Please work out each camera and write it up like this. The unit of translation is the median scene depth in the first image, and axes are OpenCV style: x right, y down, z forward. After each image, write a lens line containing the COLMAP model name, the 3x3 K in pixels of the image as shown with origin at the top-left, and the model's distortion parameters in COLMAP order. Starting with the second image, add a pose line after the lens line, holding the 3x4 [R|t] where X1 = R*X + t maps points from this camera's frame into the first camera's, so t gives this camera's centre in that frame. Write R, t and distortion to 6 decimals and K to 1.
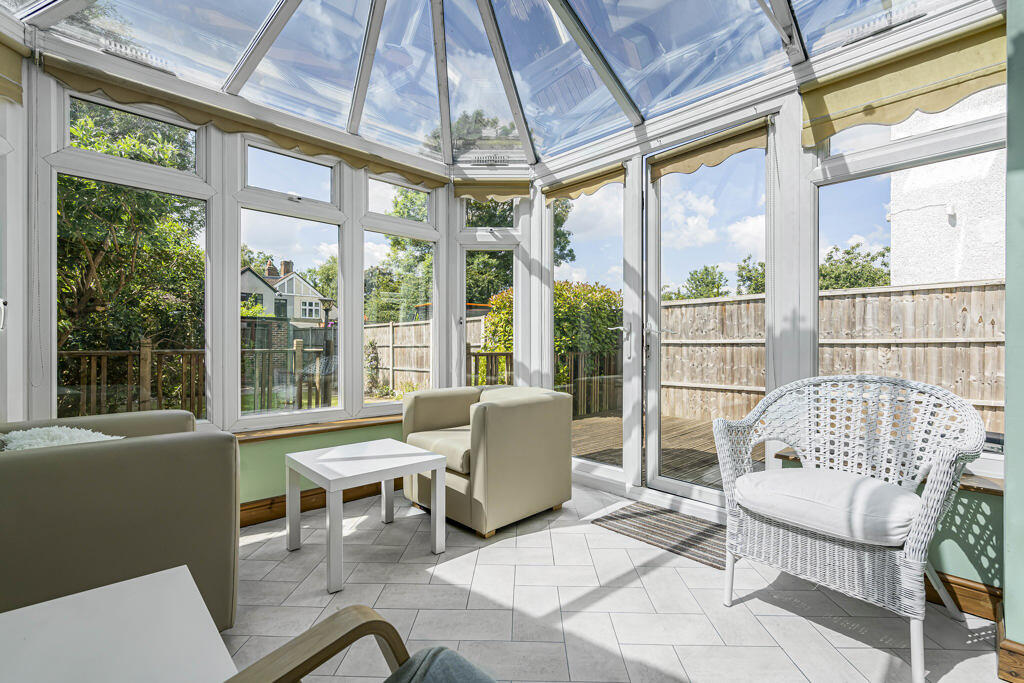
lens RADIAL K [[468.3, 0, 516.7], [0, 468.3, 341.1], [0, 0, 1]] dist [-0.001175, -0.000074]
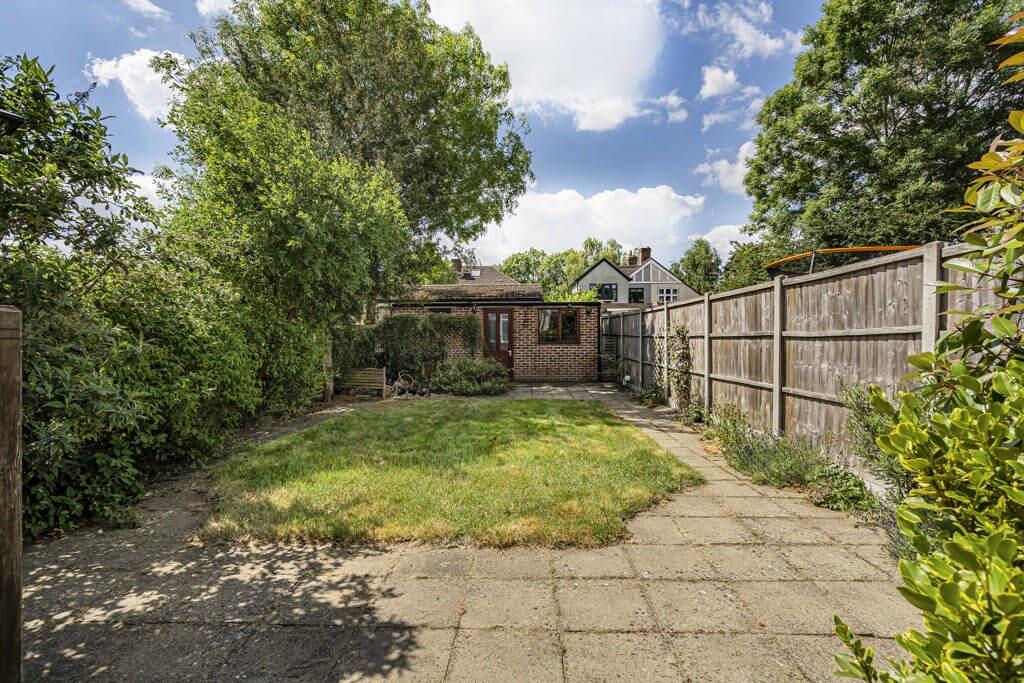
lens RADIAL K [[468.3, 0, 516.7], [0, 468.3, 341.1], [0, 0, 1]] dist [-0.001175, -0.000074]
pose [[0.716228, 0.001885, -0.697864, -0.020691], [0.011472, 0.999829, 0.014474, 0.003191], [0.697773, -0.018373, 0.716084, 0.226991]]
